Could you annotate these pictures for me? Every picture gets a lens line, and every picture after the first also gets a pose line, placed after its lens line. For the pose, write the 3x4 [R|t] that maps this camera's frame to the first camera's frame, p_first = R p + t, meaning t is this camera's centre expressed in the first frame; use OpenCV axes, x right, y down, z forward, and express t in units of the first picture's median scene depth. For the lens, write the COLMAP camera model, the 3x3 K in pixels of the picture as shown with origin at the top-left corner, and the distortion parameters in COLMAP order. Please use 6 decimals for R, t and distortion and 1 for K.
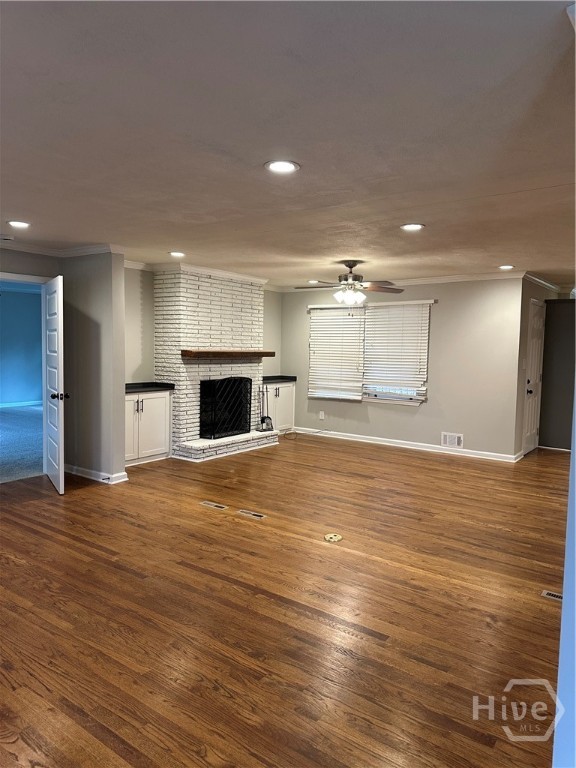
lens RADIAL K [[537.8, 0, 288.0], [0, 537.8, 384.0], [0, 0, 1]] dist [0.039920, -0.049878]
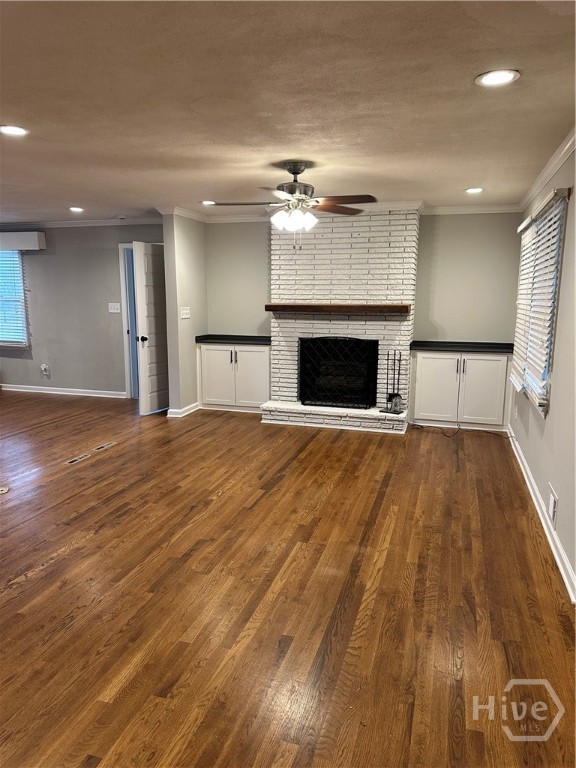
lens RADIAL K [[540.3, 0, 287.7], [0, 540.3, 394.7], [0, 0, 1]] dist [0.057966, -0.000713]
pose [[0.326775, 0.160009, -0.931459, 0.712688], [-0.066215, 0.987018, 0.146324, -0.044899], [0.942780, 0.013862, 0.333128, 0.708249]]
